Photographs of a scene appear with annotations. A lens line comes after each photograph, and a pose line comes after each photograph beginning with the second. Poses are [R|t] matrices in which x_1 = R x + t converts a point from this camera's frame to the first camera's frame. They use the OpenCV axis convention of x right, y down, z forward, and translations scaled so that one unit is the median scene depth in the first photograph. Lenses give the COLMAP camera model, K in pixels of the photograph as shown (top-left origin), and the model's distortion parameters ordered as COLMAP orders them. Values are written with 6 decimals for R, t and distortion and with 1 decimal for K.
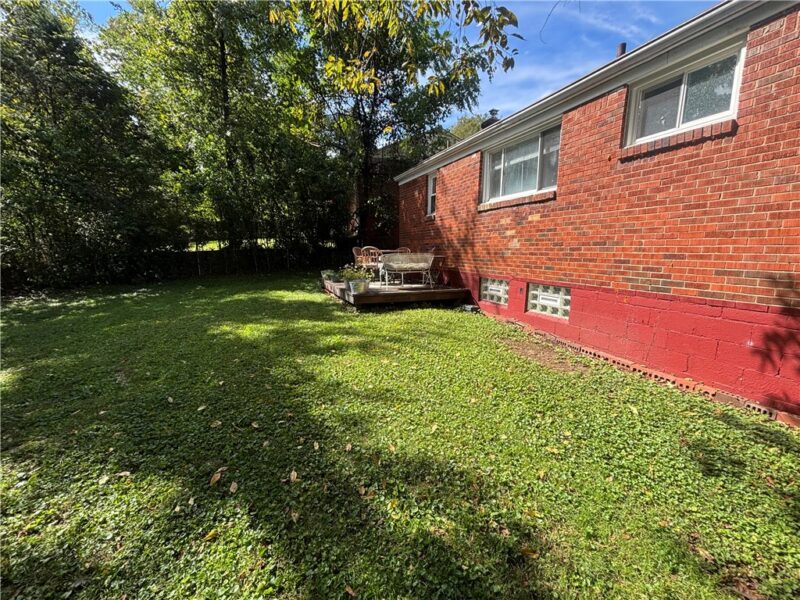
lens RADIAL K [[321.8, 0, 399.7], [0, 321.8, 297.6], [0, 0, 1]] dist [0.000325, 0.000052]
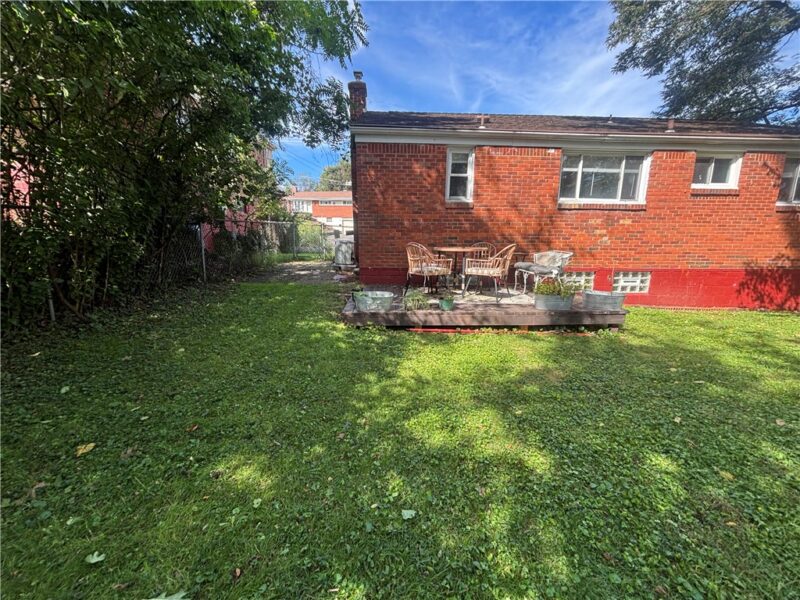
lens RADIAL K [[321.8, 0, 399.4], [0, 321.8, 300.9], [0, 0, 1]] dist [0.000325, 0.000052]
pose [[0.348385, -0.187395, 0.918429, -1.152379], [0.133843, 0.979717, 0.149130, -0.246047], [-0.927747, 0.070971, 0.366400, 1.371462]]
